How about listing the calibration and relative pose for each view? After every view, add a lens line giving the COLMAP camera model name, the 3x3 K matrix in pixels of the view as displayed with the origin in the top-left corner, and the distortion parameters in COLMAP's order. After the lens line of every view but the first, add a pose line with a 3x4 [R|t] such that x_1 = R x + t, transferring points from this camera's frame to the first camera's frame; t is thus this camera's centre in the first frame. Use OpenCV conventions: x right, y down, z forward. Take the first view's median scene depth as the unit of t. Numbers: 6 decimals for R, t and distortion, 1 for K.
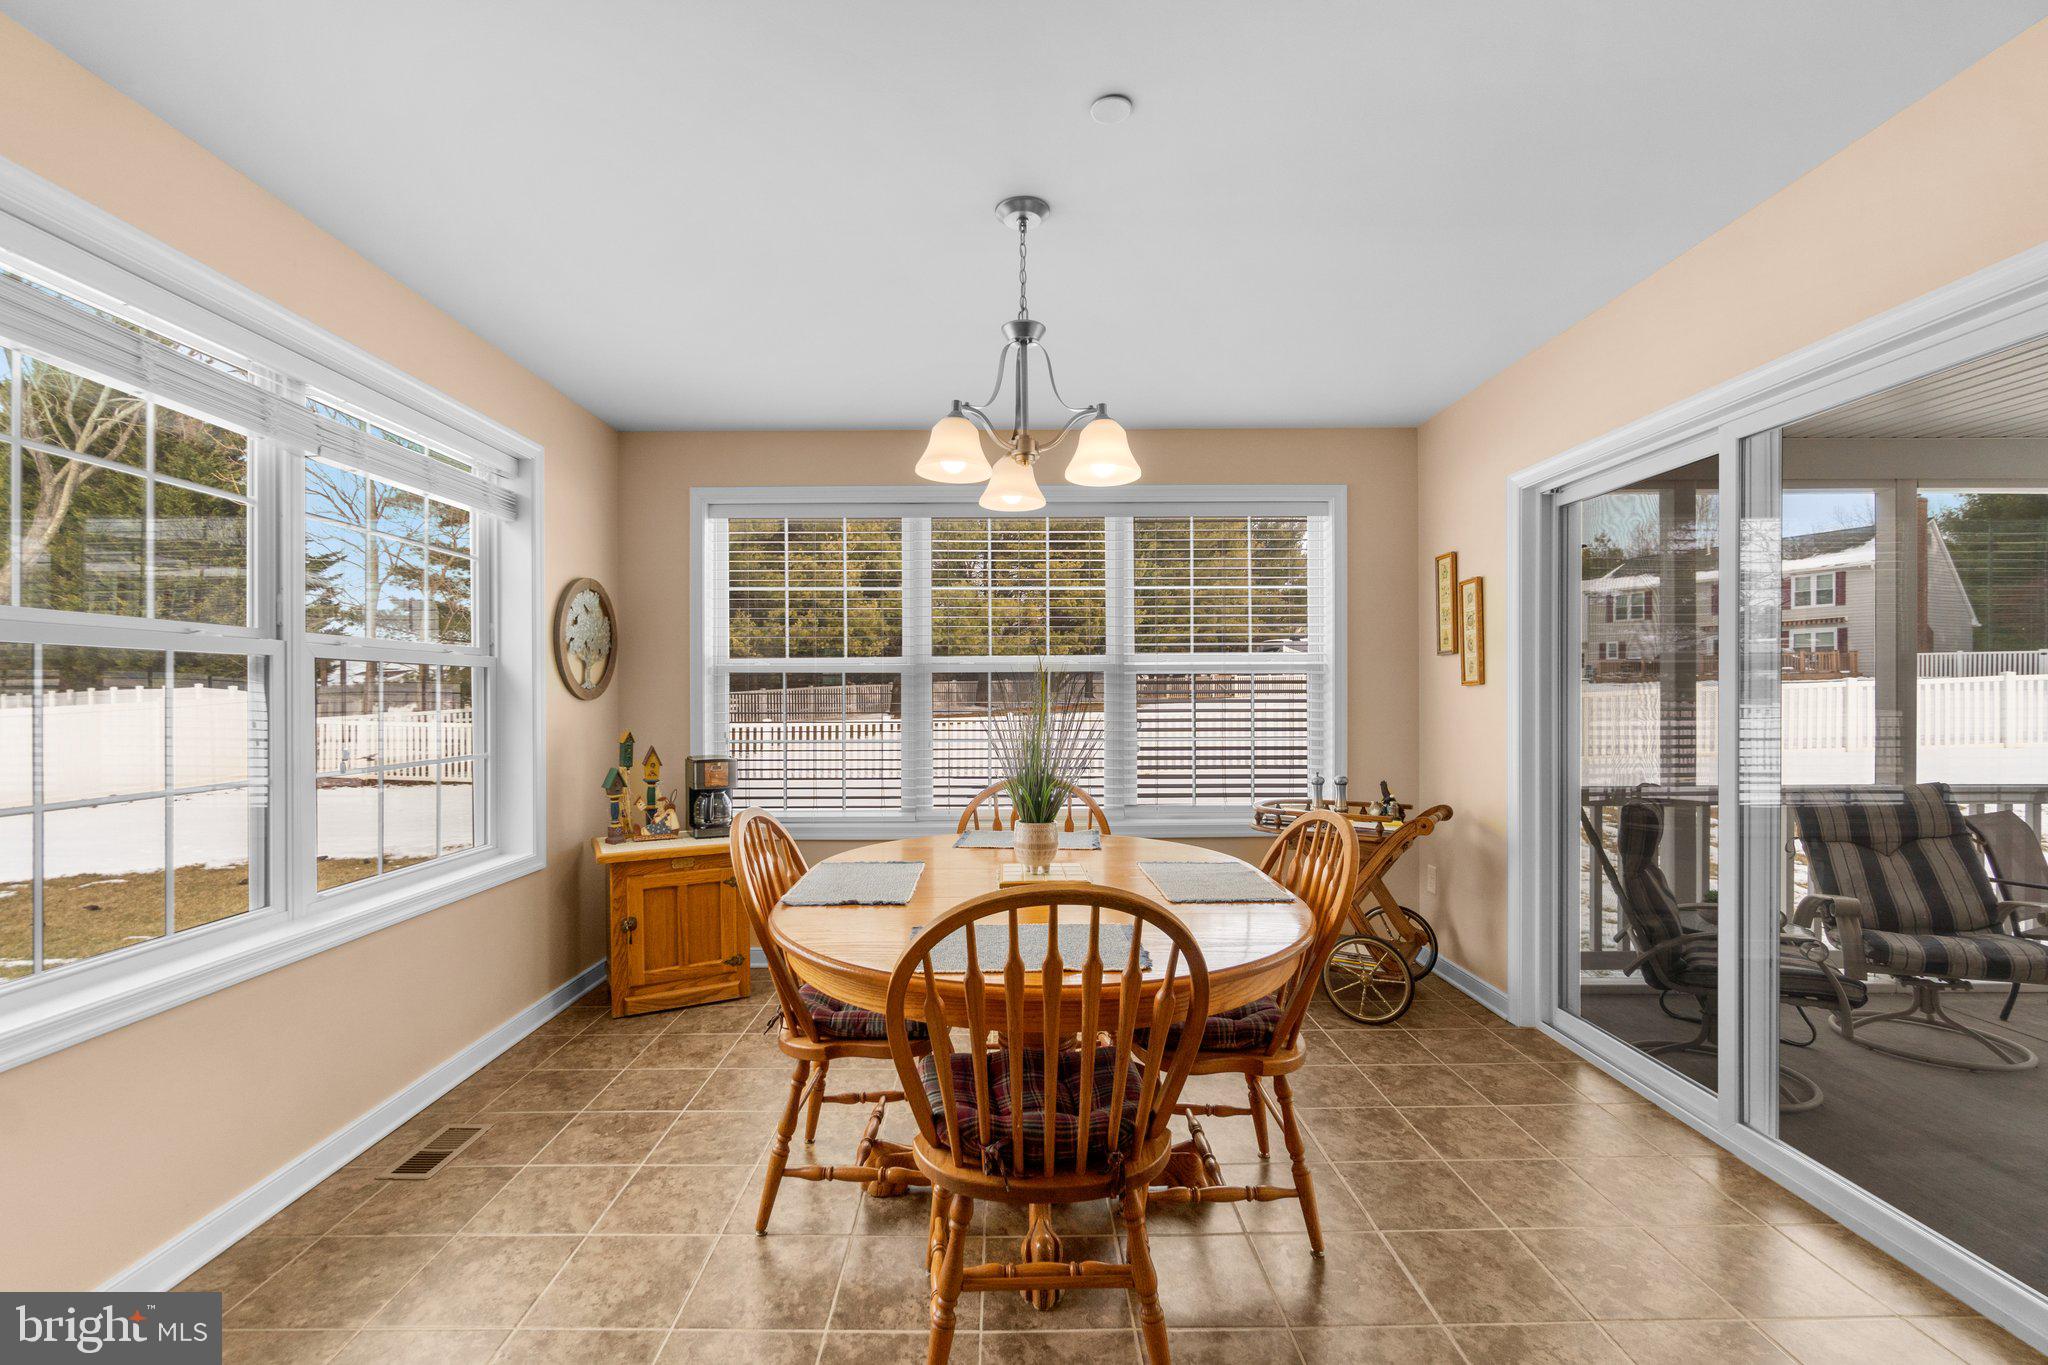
lens RADIAL K [[900.5, 0, 1015.1], [0, 900.5, 698.0], [0, 0, 1]] dist [-0.000940, -0.000013]
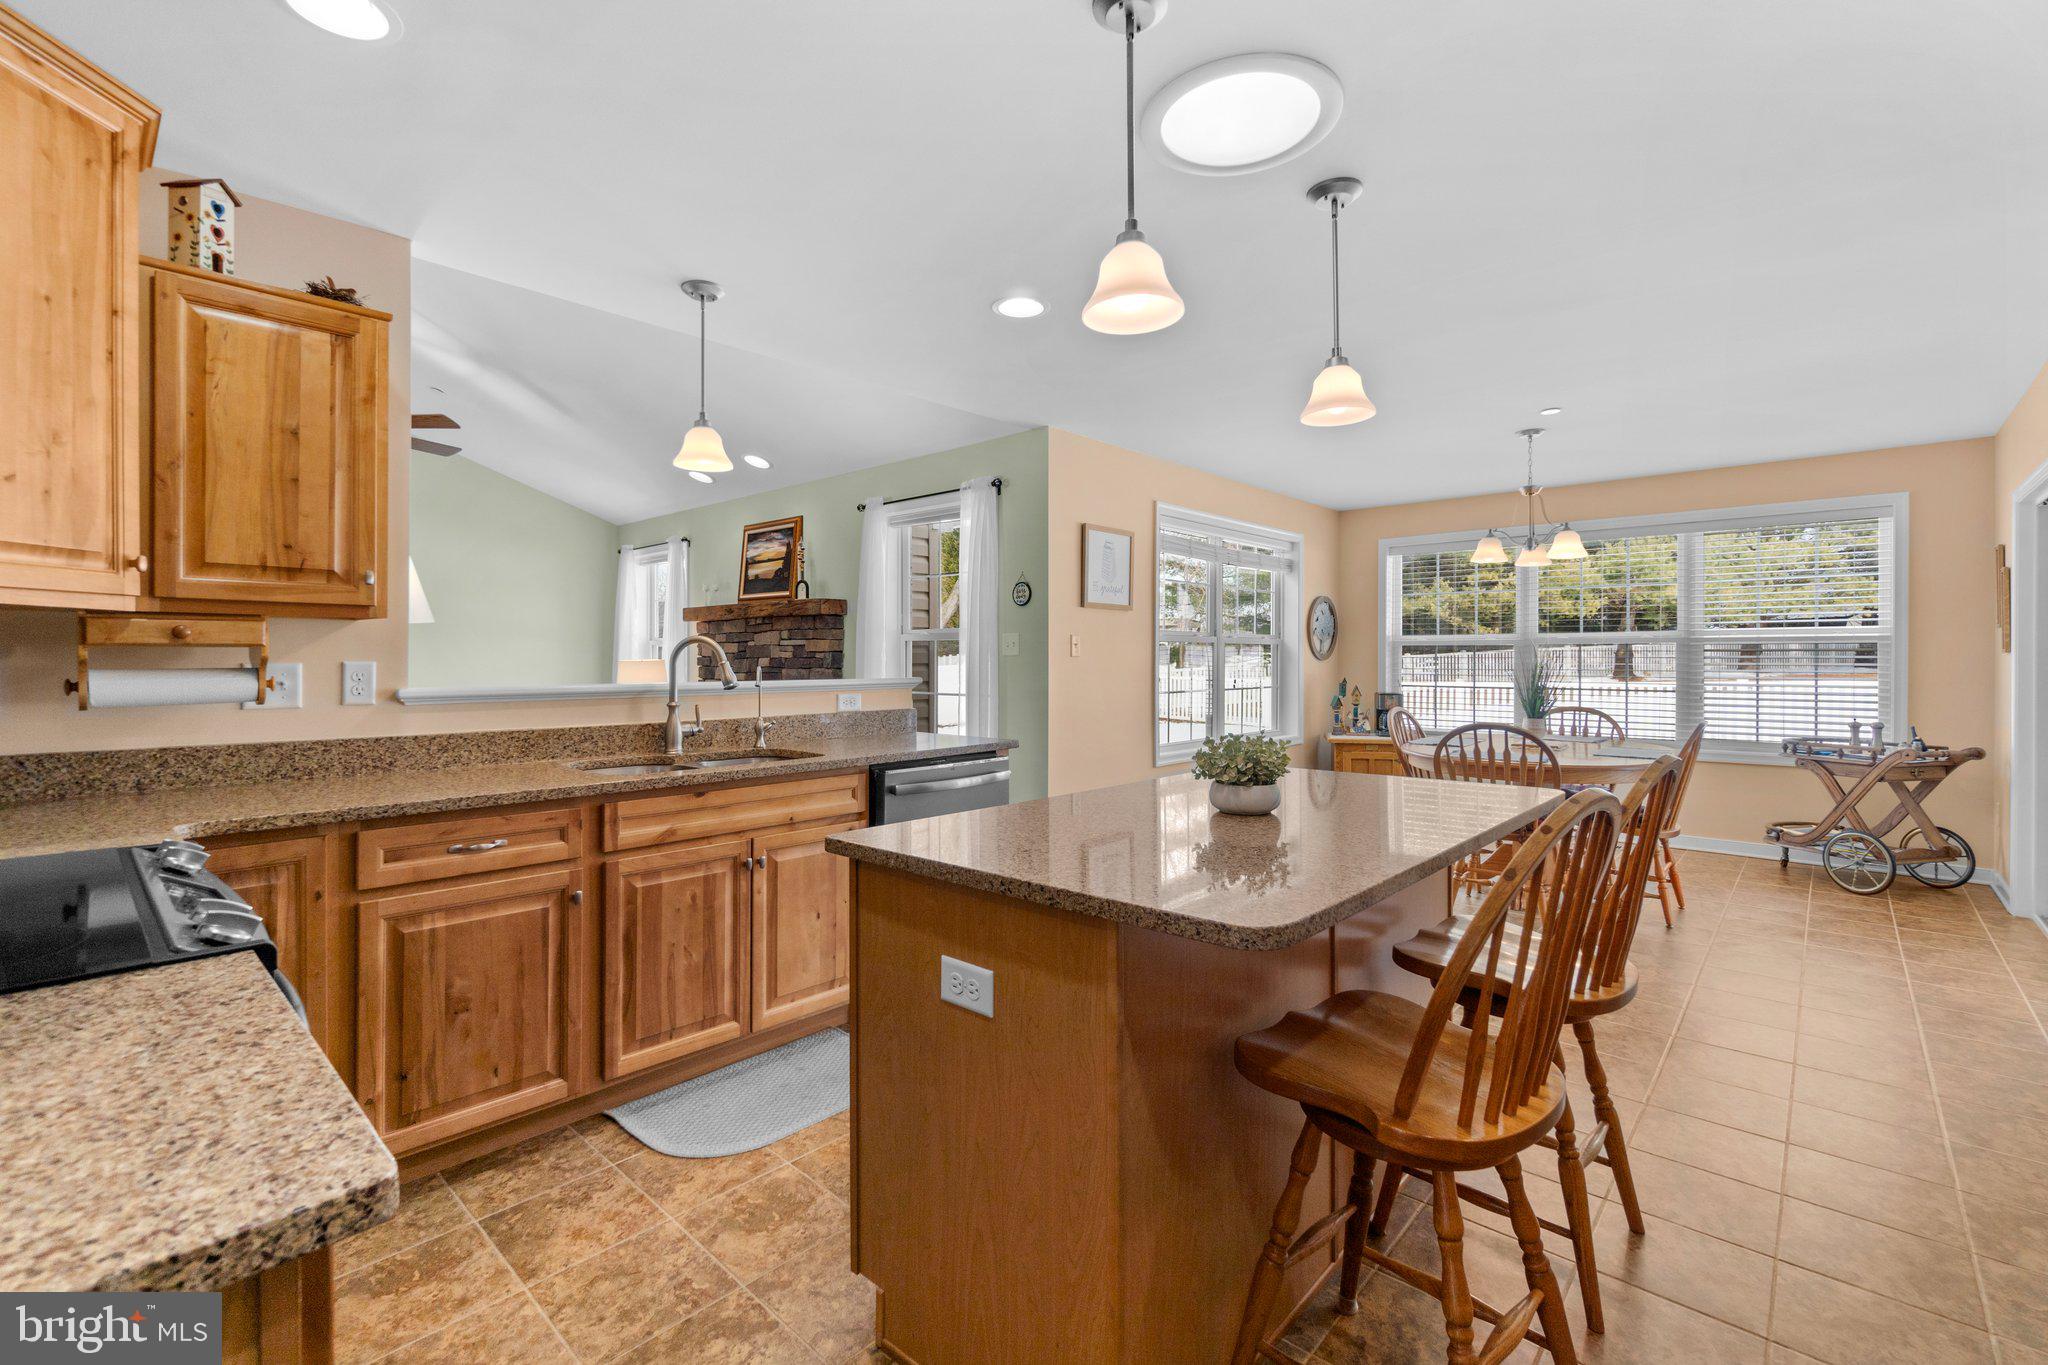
lens RADIAL K [[888.3, 0, 1013.7], [0, 888.3, 651.7], [0, 0, 1]] dist [0.000653, -0.000343]
pose [[0.729117, 0.001231, -0.684388, 0.344068], [-0.007175, 0.999957, -0.005845, 0.000090], [0.684352, 0.009172, 0.729094, -0.841966]]
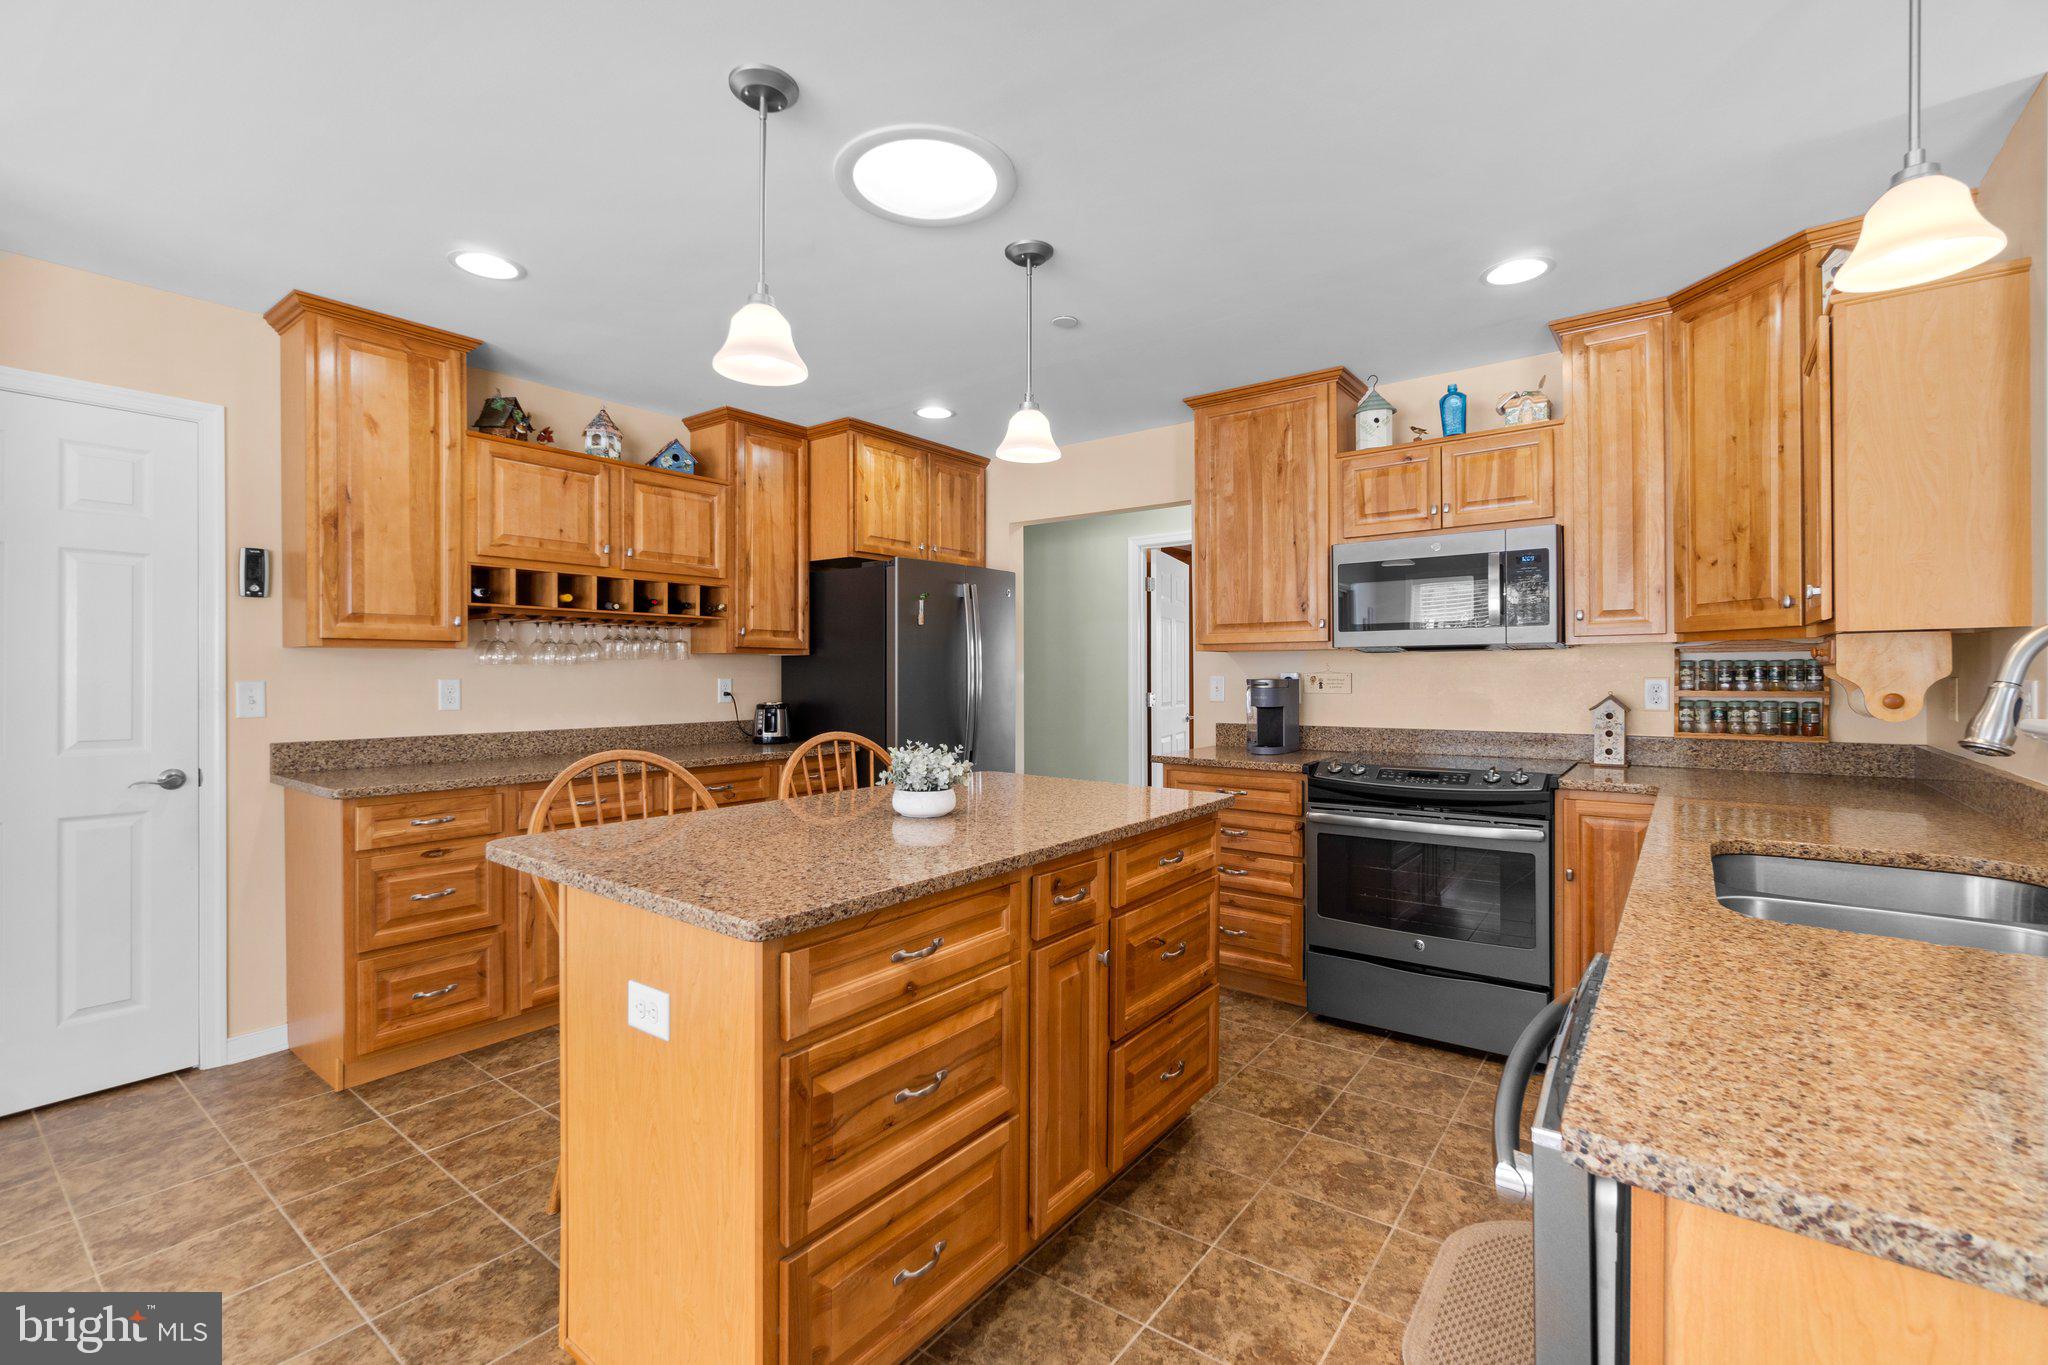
lens RADIAL K [[892.2, 0, 1016.2], [0, 892.2, 678.0], [0, 0, 1]] dist [-0.000424, -0.000183]
pose [[-0.787729, 0.003336, 0.616013, -0.323790], [0.008218, 0.999953, 0.005094, -0.001233], [-0.615967, 0.009075, -0.787720, 0.055171]]
